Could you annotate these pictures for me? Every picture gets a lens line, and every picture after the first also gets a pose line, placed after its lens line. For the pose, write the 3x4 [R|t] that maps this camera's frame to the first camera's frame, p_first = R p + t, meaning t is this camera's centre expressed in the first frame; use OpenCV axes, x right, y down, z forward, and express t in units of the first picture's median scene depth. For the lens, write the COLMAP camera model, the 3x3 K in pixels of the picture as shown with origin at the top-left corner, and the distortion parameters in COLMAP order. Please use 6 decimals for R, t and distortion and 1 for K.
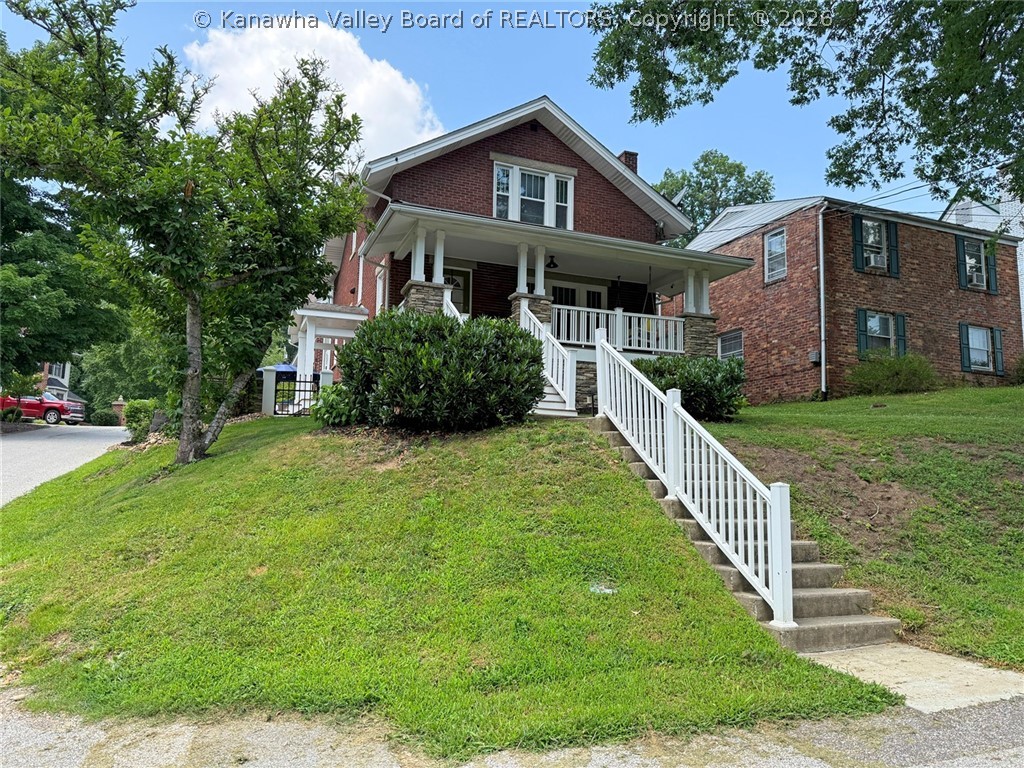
lens RADIAL K [[710.0, 0, 512.0], [0, 710.0, 384.0], [0, 0, 1]] dist [0.002017, 0.000238]
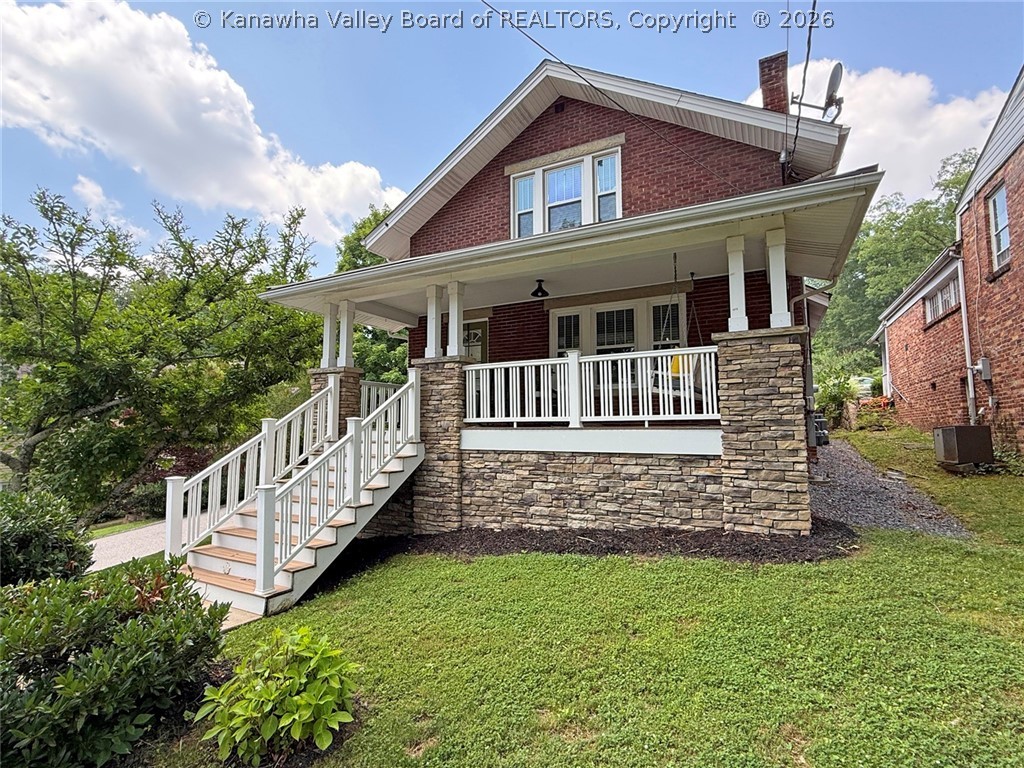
lens RADIAL K [[481.6, 0, 512.0], [0, 481.6, 384.0], [0, 0, 1]] dist [-0.000249, -0.000011]
pose [[0.650438, -0.086234, -0.754648, 0.389757], [0.118891, 0.992847, -0.010980, -0.077828], [0.750197, -0.082579, 0.656038, 0.661695]]
